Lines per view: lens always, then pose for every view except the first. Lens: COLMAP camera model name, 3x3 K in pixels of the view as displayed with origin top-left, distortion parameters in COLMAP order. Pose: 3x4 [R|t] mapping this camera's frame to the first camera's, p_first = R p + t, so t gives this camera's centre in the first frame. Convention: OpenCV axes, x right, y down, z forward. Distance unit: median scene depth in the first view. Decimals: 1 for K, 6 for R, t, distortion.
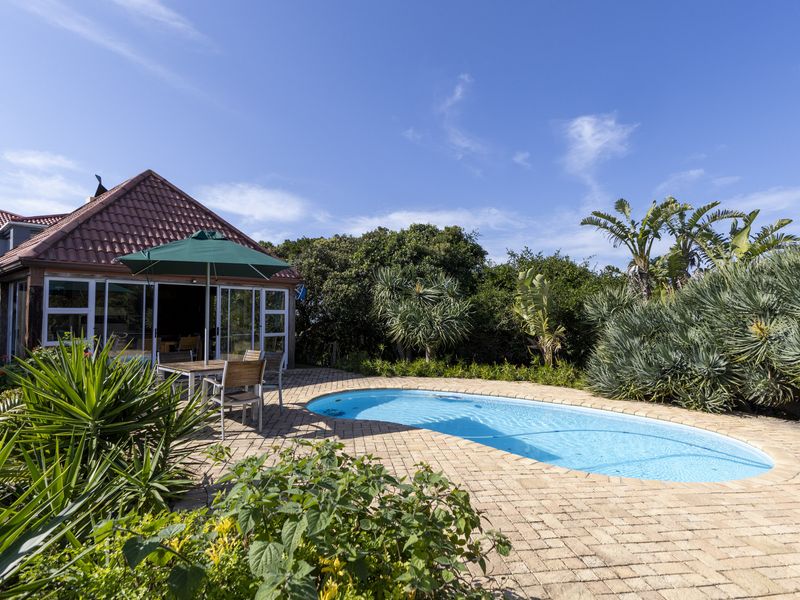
lens RADIAL K [[470.9, 0, 398.4], [0, 470.9, 281.0], [0, 0, 1]] dist [0.023167, 0.000196]
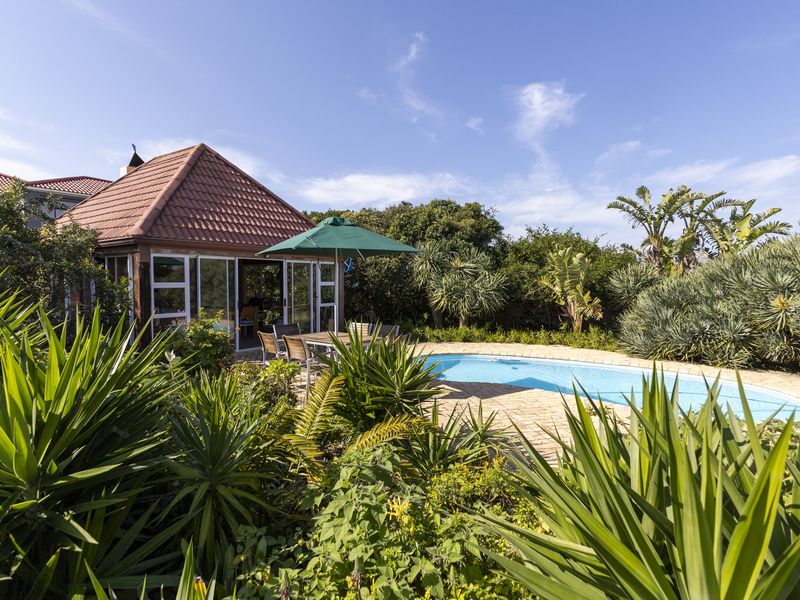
lens RADIAL K [[470.9, 0, 398.4], [0, 470.9, 281.0], [0, 0, 1]] dist [0.023167, 0.000196]
pose [[0.993236, 0.002687, 0.116082, -0.239026], [-0.011839, 0.996865, 0.078230, -0.027222], [-0.115508, -0.079075, 0.990154, -0.078690]]
